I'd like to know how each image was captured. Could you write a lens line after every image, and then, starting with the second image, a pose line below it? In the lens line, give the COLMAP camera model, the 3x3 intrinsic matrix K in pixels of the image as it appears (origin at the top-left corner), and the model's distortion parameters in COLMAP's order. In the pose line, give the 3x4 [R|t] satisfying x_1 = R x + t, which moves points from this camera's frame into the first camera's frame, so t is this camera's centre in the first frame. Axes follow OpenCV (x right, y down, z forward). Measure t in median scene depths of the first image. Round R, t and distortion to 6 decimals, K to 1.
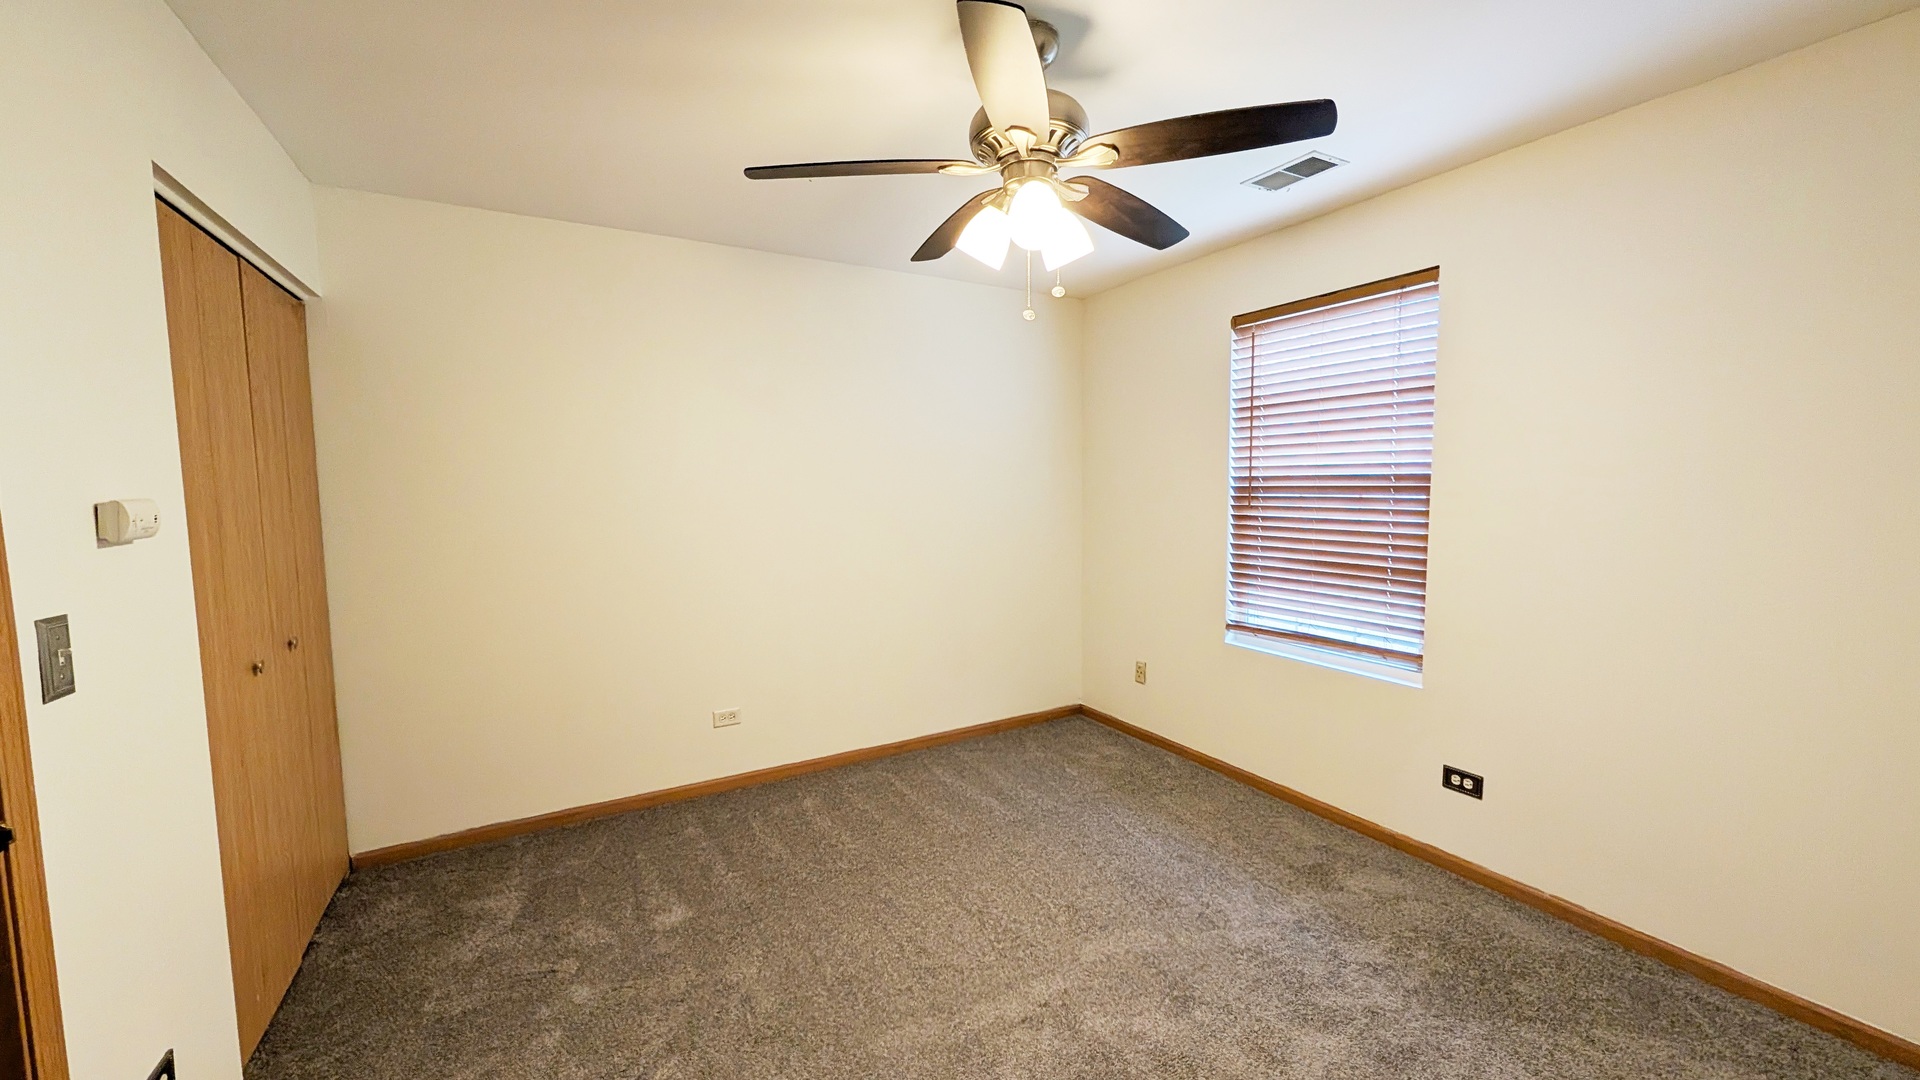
lens RADIAL K [[724.6, 0, 967.6], [0, 724.6, 544.3], [0, 0, 1]] dist [-0.000456, 0.001865]
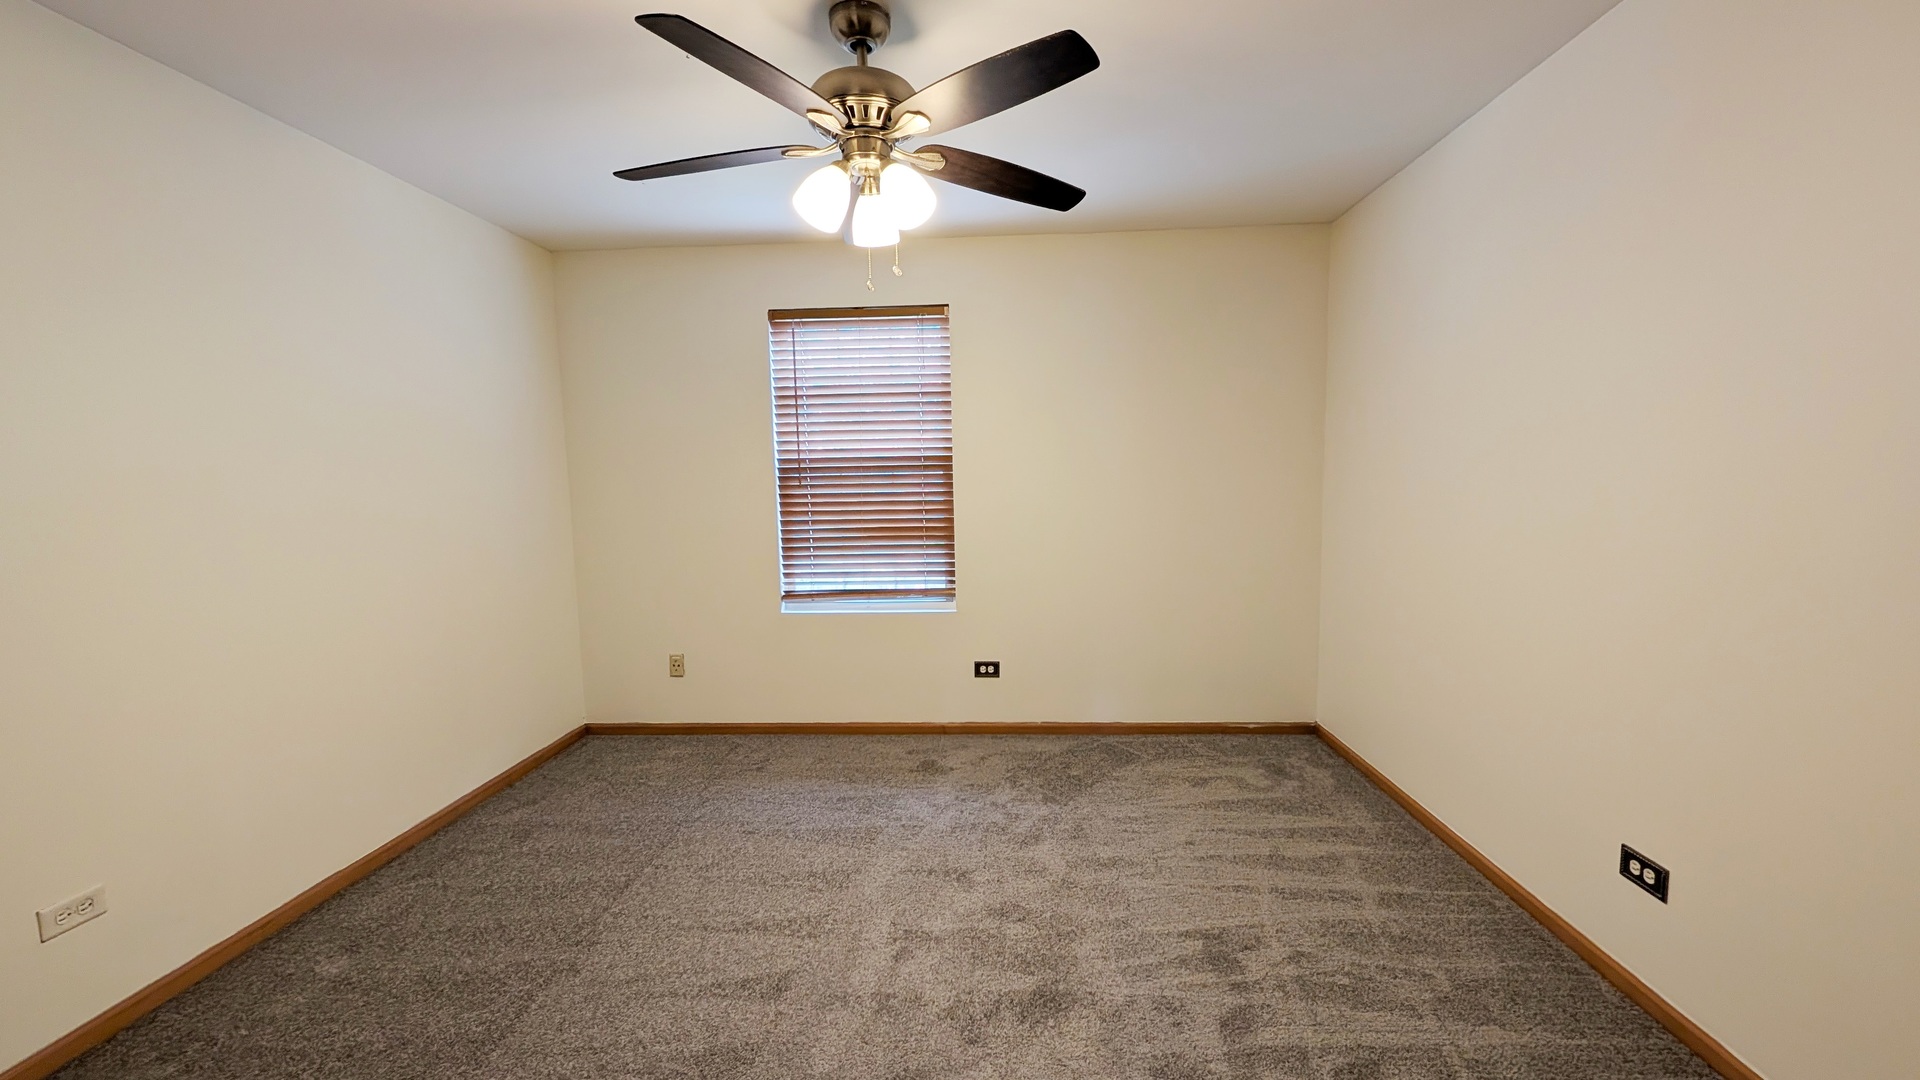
lens RADIAL K [[724.6, 0, 967.6], [0, 724.6, 544.3], [0, 0, 1]] dist [-0.000456, 0.001865]
pose [[0.543380, -0.082188, 0.835454, -0.443072], [0.084852, 0.995476, 0.042743, 0.012930], [-0.835188, 0.047664, 0.547895, 0.196110]]
